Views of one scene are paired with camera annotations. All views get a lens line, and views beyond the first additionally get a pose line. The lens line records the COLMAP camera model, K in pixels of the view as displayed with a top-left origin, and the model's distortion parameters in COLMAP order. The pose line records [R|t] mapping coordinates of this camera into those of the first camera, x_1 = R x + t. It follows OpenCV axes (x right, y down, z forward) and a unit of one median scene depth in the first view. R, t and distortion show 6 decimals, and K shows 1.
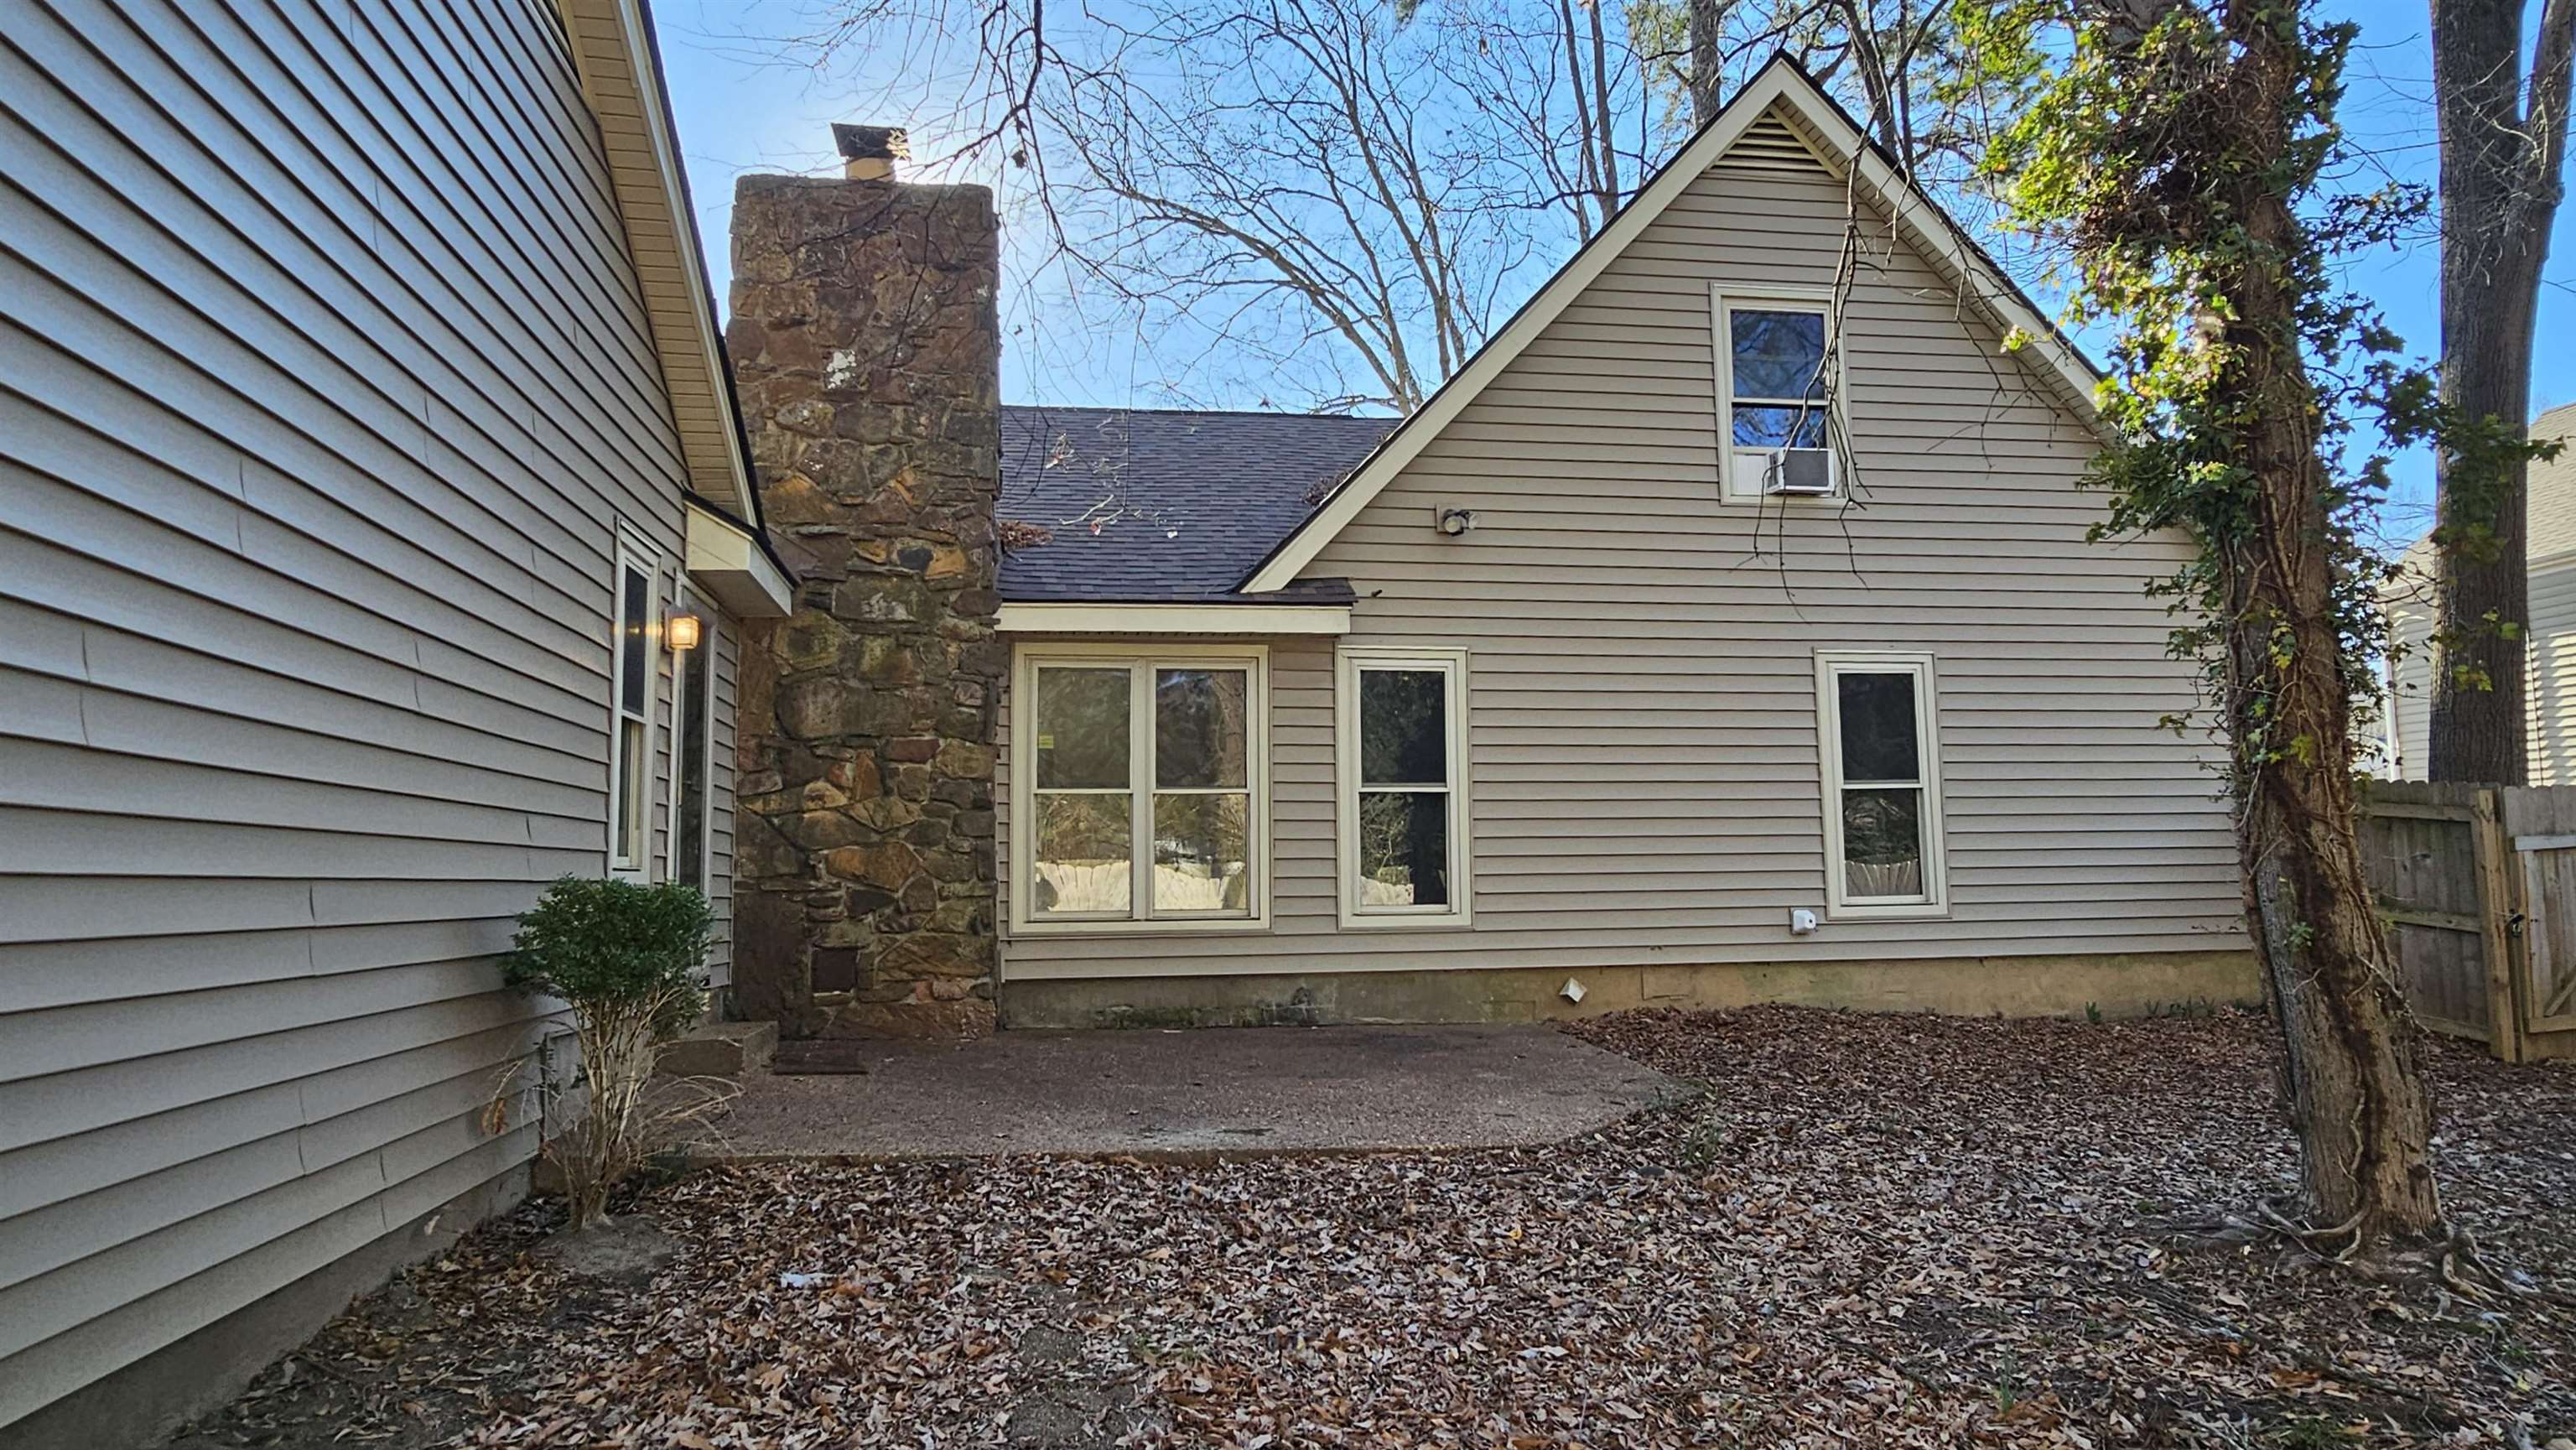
lens RADIAL K [[1518.6, 0, 1288.0], [0, 1518.6, 725.0], [0, 0, 1]] dist [0.000850, -0.000004]
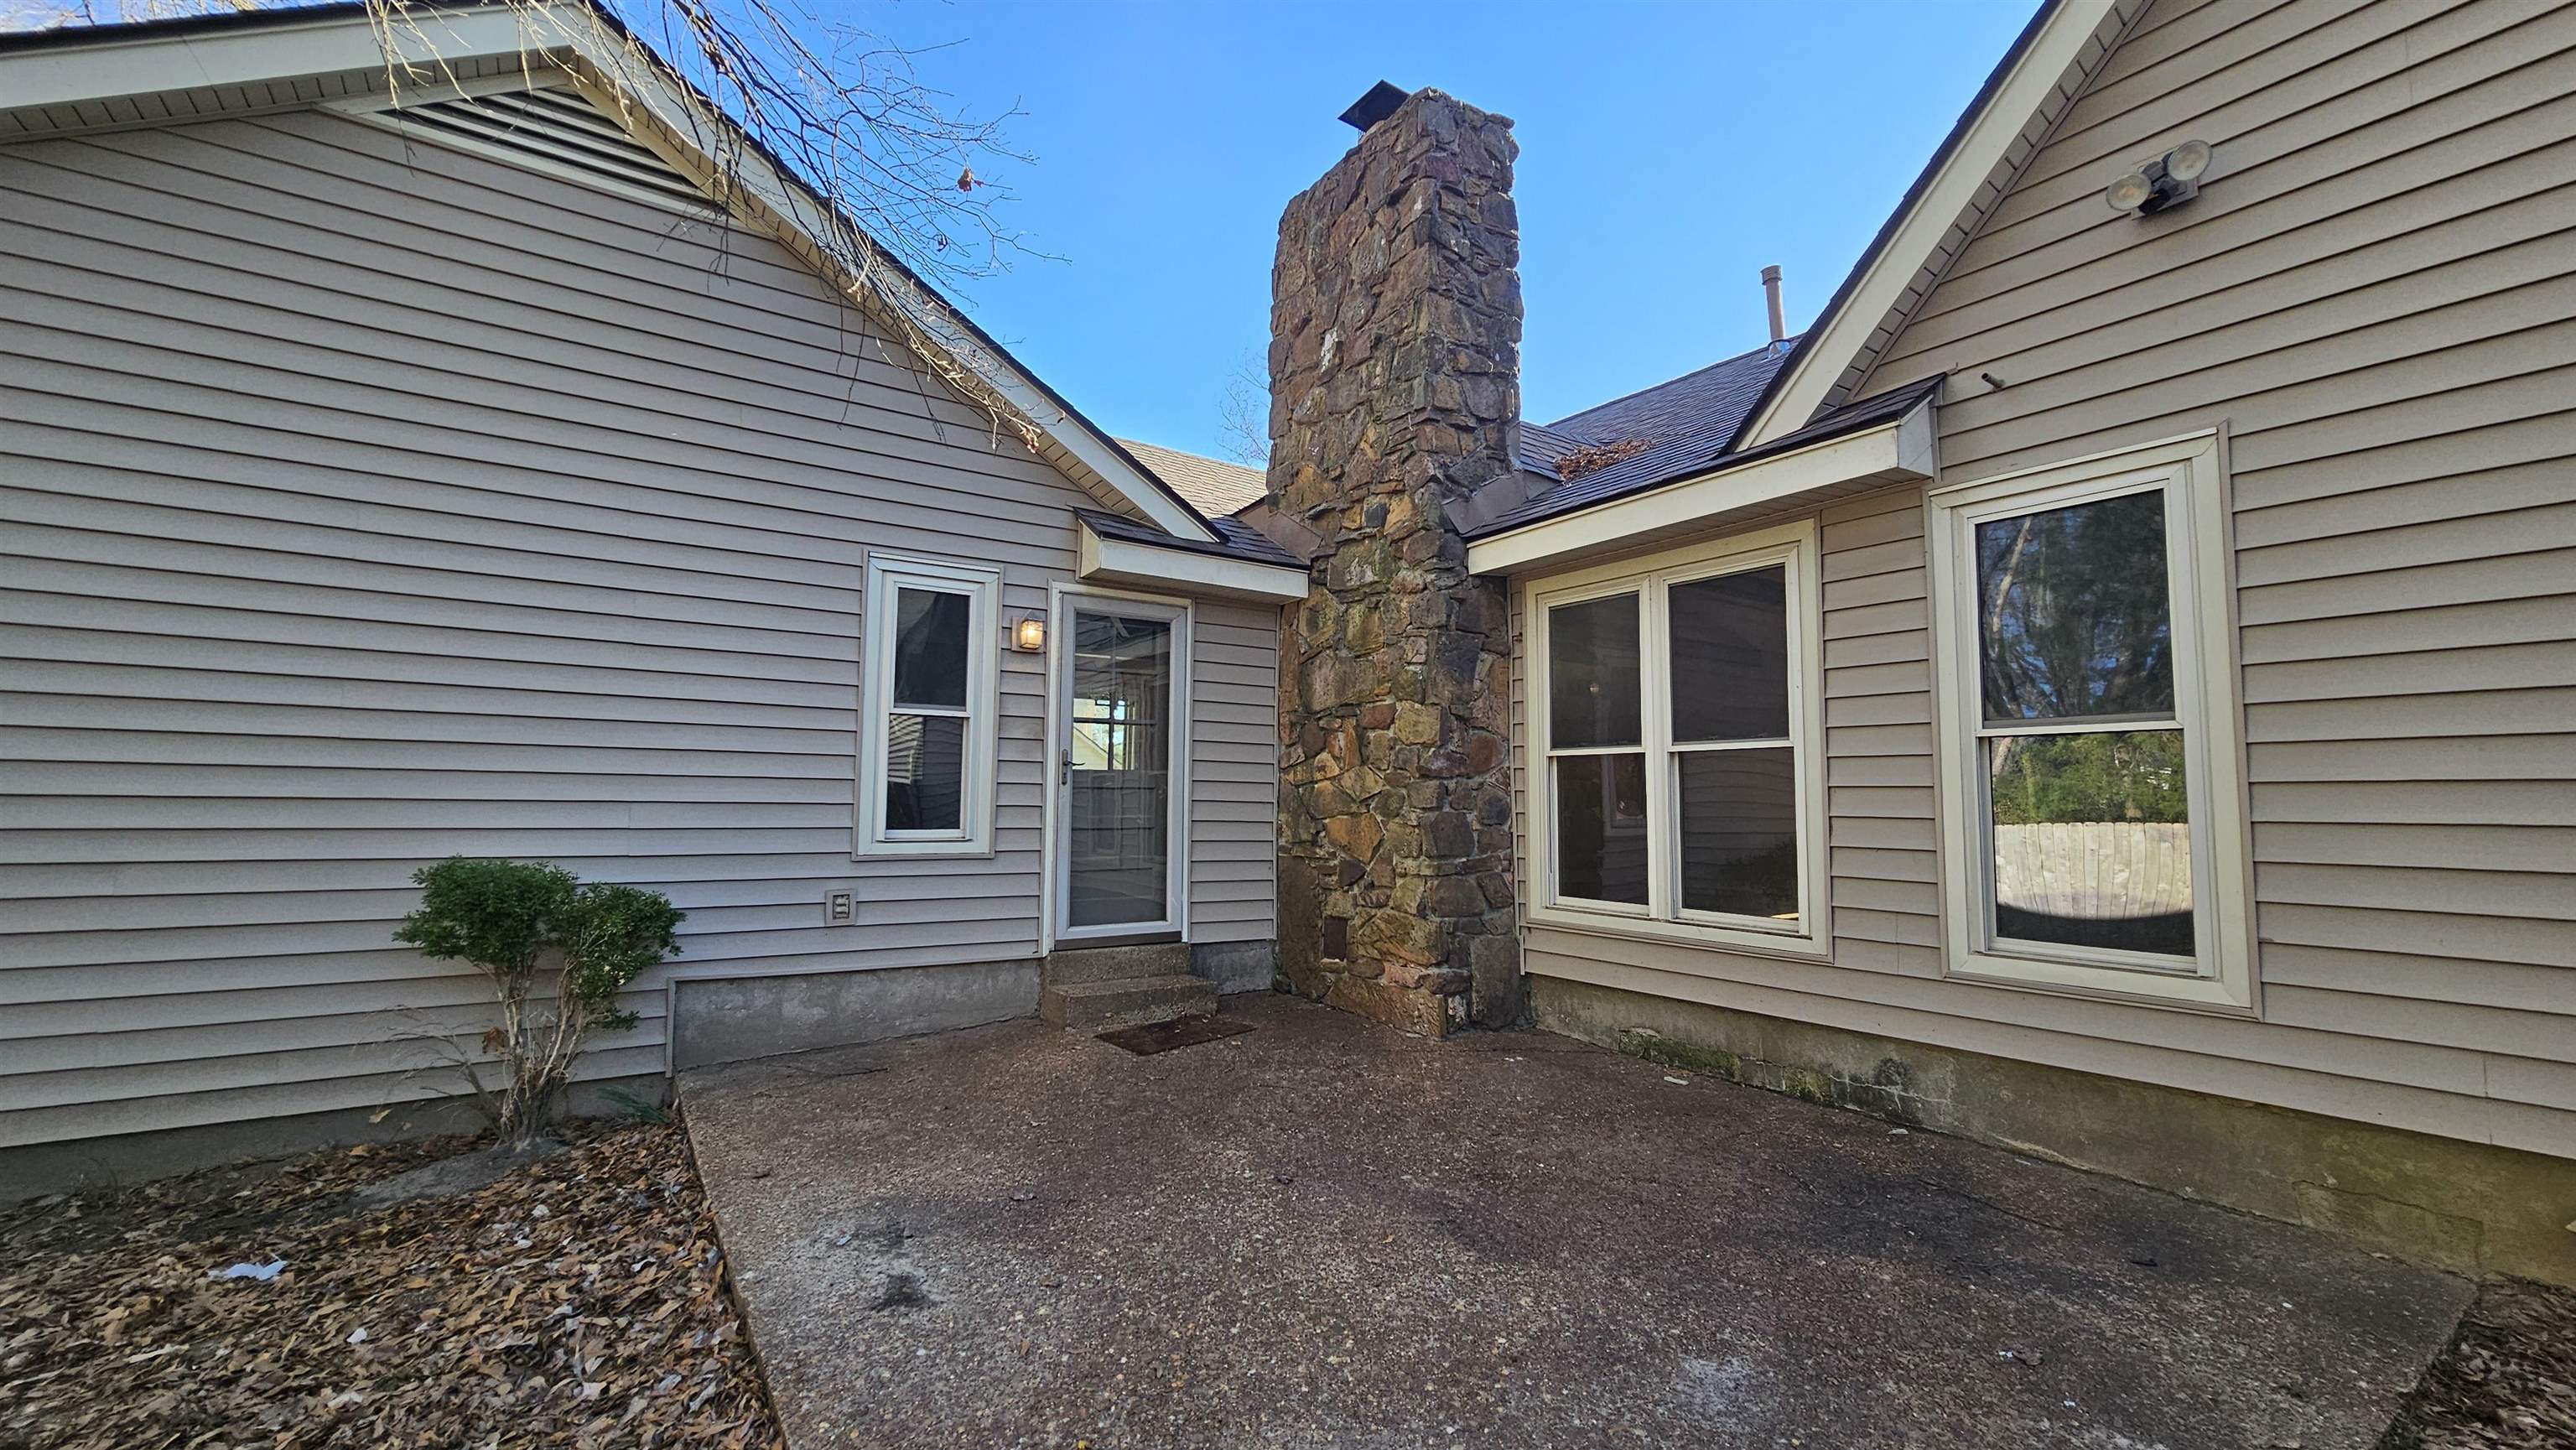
lens RADIAL K [[1053.7, 0, 1288.4], [0, 1053.7, 713.4], [0, 0, 1]] dist [-0.000970, -0.000092]
pose [[0.433970, -0.062727, -0.898741, 0.318961], [0.077506, 0.996474, -0.032123, 0.031232], [0.897587, -0.055717, 0.437302, 0.654420]]
